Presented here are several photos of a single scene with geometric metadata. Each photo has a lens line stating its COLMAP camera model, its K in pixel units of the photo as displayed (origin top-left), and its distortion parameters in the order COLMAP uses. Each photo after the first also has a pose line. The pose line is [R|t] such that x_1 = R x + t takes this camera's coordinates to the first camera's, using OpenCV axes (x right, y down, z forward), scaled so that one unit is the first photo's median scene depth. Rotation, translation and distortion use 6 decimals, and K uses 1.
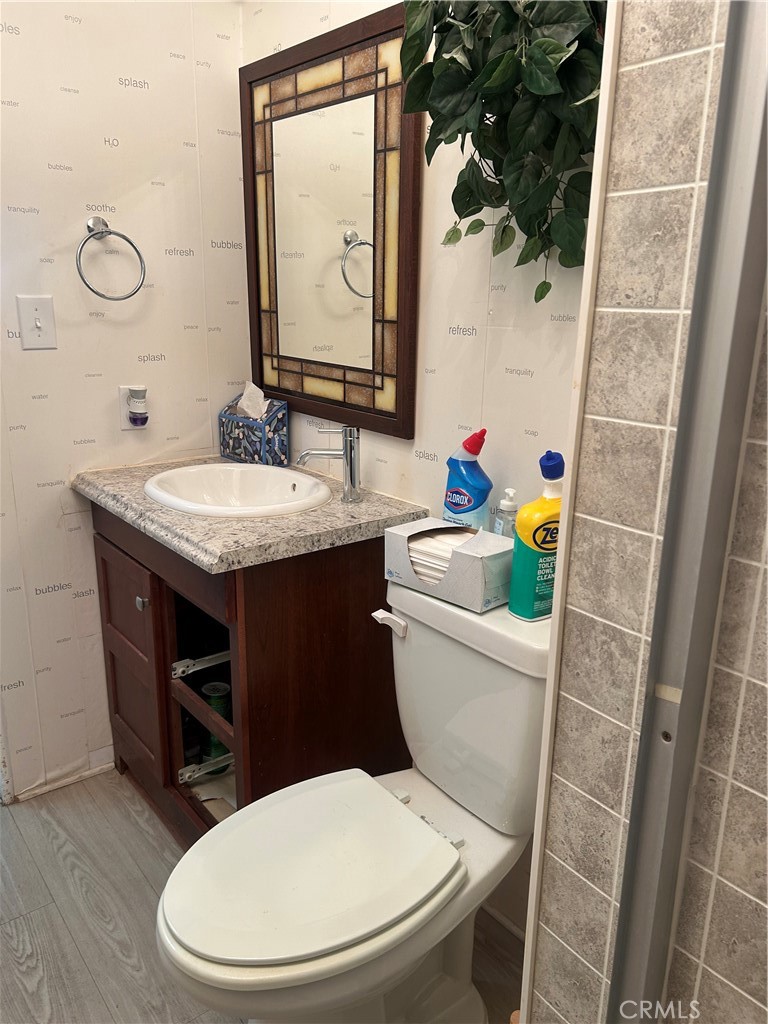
lens RADIAL K [[768.5, 0, 387.7], [0, 768.5, 518.3], [0, 0, 1]] dist [0.043385, -0.047719]
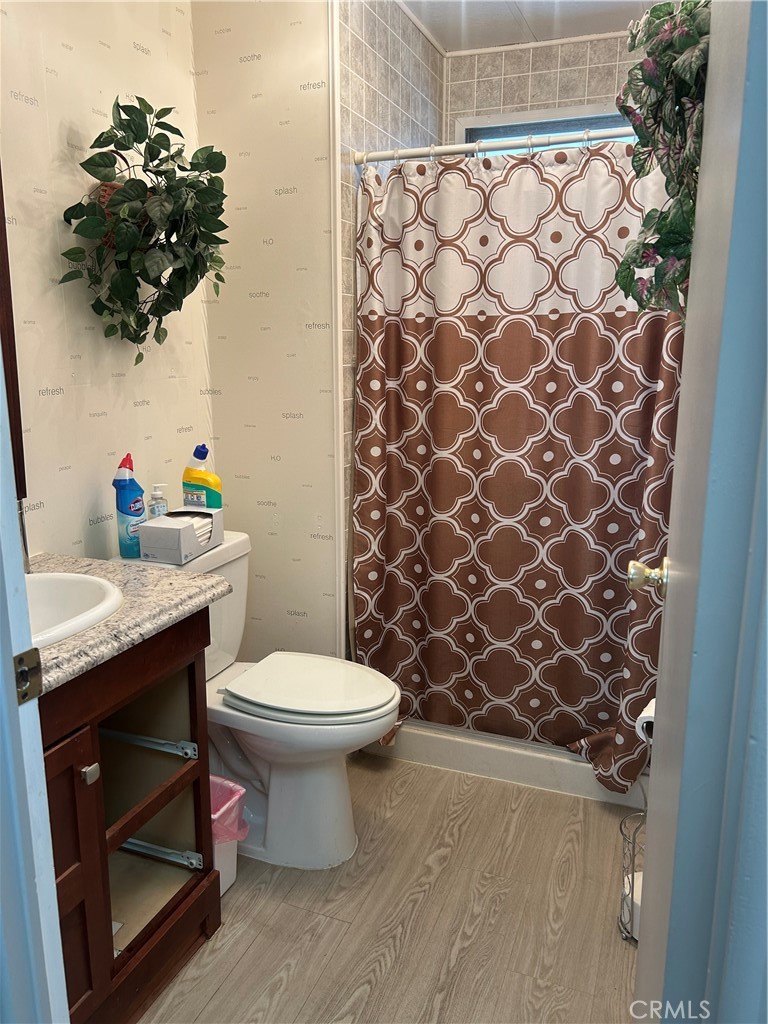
lens RADIAL K [[768.5, 0, 387.7], [0, 768.5, 518.3], [0, 0, 1]] dist [0.043385, -0.047719]
pose [[-0.509774, -0.206680, 0.835113, -1.247220], [0.229353, 0.902933, 0.363468, -0.389599], [-0.829173, 0.376822, -0.412889, 1.152811]]
